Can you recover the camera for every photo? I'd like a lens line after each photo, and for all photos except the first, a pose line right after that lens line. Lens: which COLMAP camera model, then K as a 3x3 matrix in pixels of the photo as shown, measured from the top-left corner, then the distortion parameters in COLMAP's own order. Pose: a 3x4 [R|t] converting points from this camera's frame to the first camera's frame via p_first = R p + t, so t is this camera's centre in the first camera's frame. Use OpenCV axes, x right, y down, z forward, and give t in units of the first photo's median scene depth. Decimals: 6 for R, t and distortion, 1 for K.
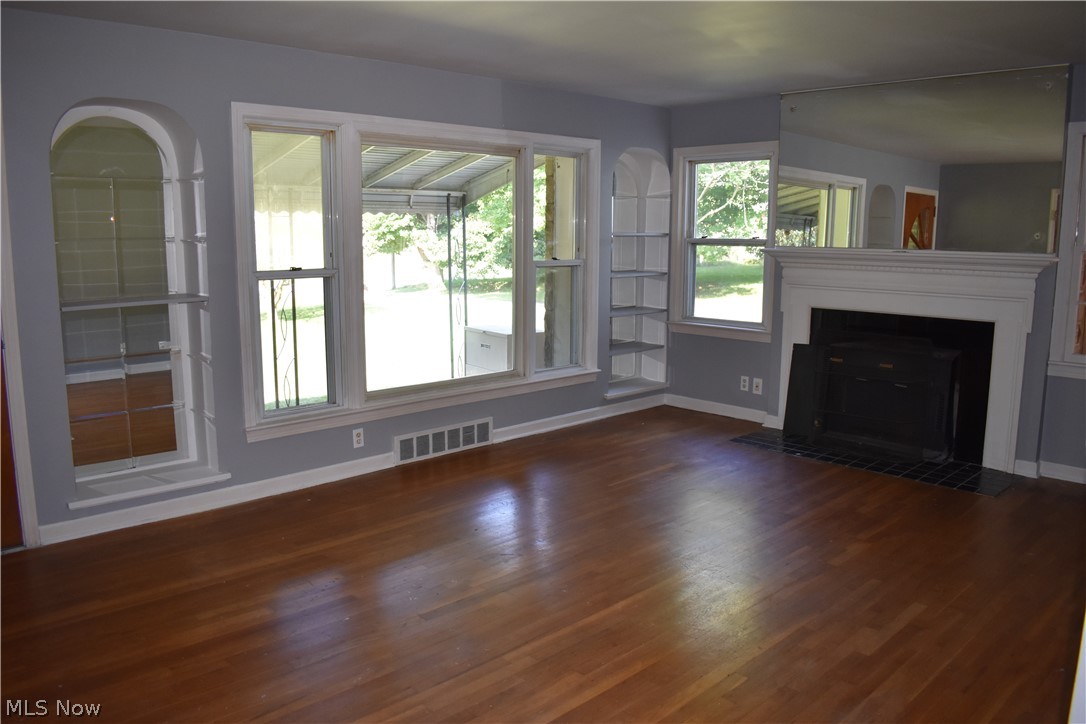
lens RADIAL K [[841.1, 0, 547.0], [0, 841.1, 362.9], [0, 0, 1]] dist [-0.081226, 0.008889]
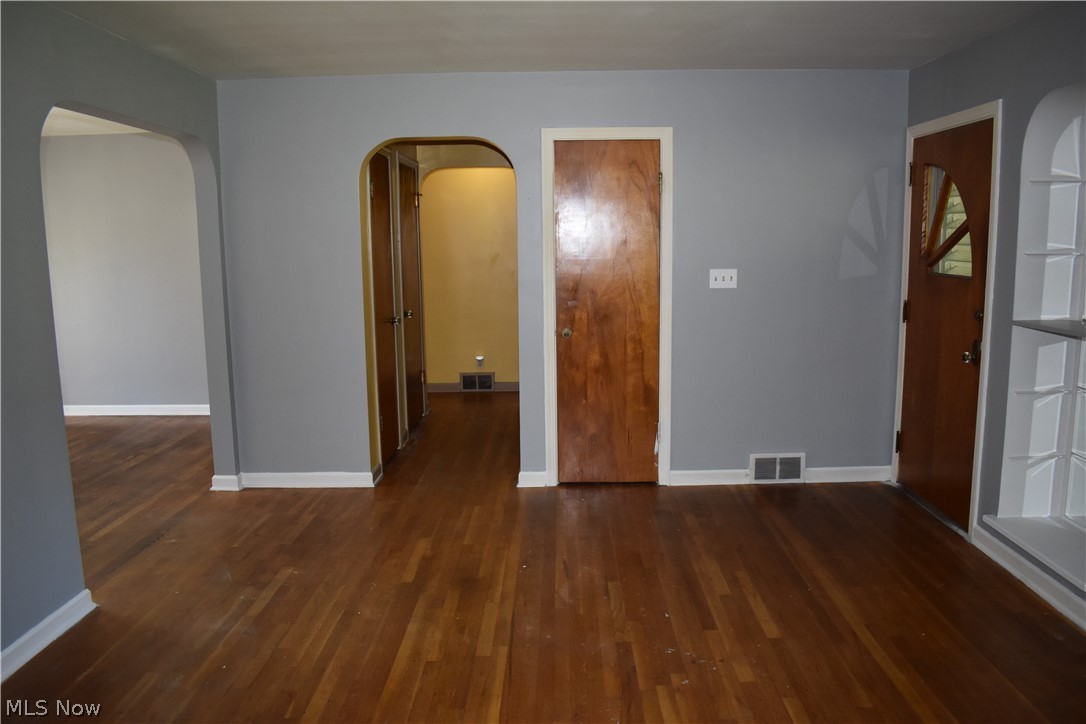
lens RADIAL K [[841.1, 0, 547.0], [0, 841.1, 362.9], [0, 0, 1]] dist [-0.081226, 0.008889]
pose [[-0.702654, 0.111618, -0.702723, 0.633146], [-0.104485, 0.960727, 0.257073, -0.279769], [0.703819, 0.254057, -0.663396, 1.690999]]
